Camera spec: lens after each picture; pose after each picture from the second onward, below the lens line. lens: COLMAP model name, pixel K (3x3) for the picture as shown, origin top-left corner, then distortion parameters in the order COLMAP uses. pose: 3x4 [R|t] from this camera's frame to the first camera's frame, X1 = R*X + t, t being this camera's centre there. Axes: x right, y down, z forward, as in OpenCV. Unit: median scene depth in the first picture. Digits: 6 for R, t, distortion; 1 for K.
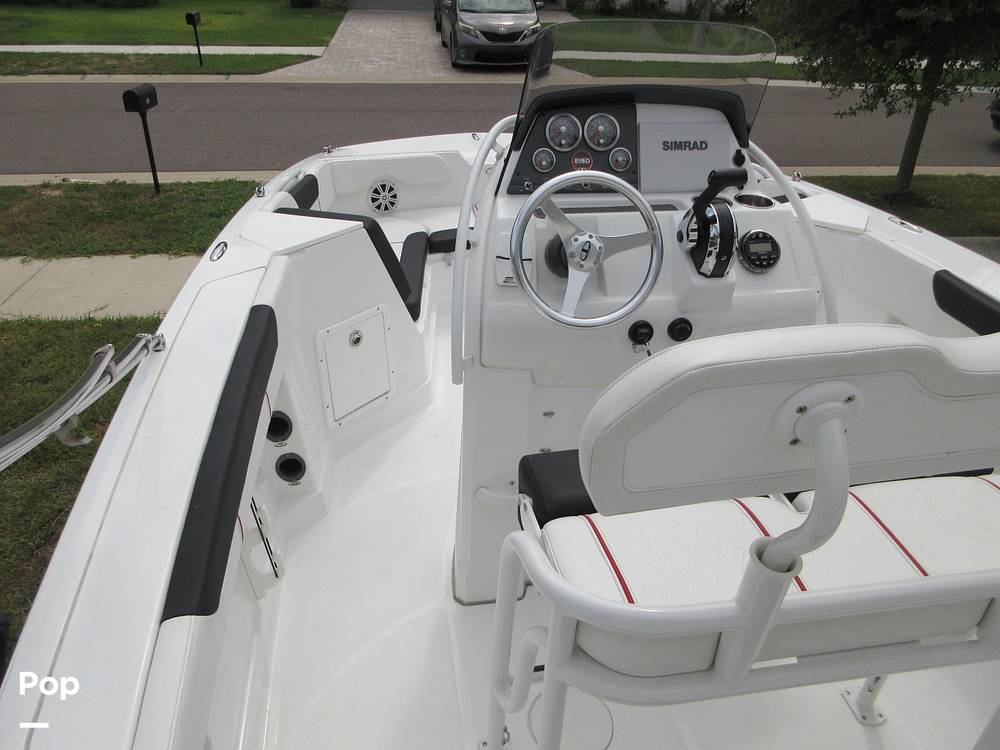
lens RADIAL K [[724.3, 0, 499.6], [0, 724.3, 370.3], [0, 0, 1]] dist [0.007147, 0.004066]
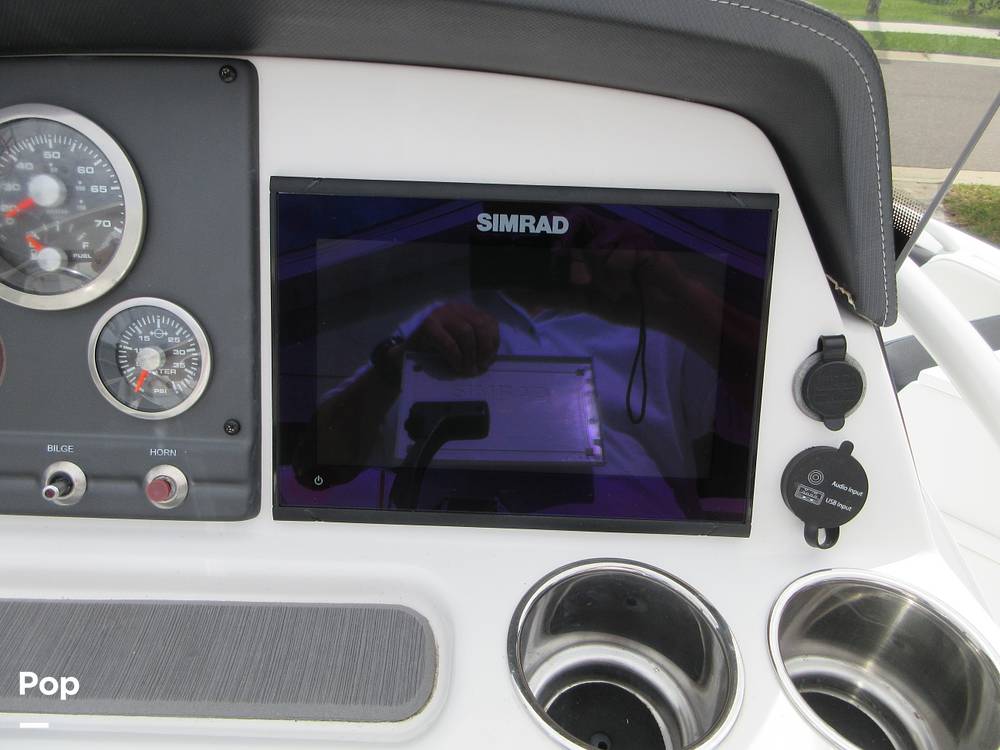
lens RADIAL K [[724.3, 0, 498.7], [0, 724.3, 377.1], [0, 0, 1]] dist [0.007147, 0.004066]
pose [[0.981496, 0.098701, -0.164083, 0.284492], [-0.092325, 0.994663, 0.046057, -0.301003], [0.167754, -0.030056, 0.985371, 0.822917]]
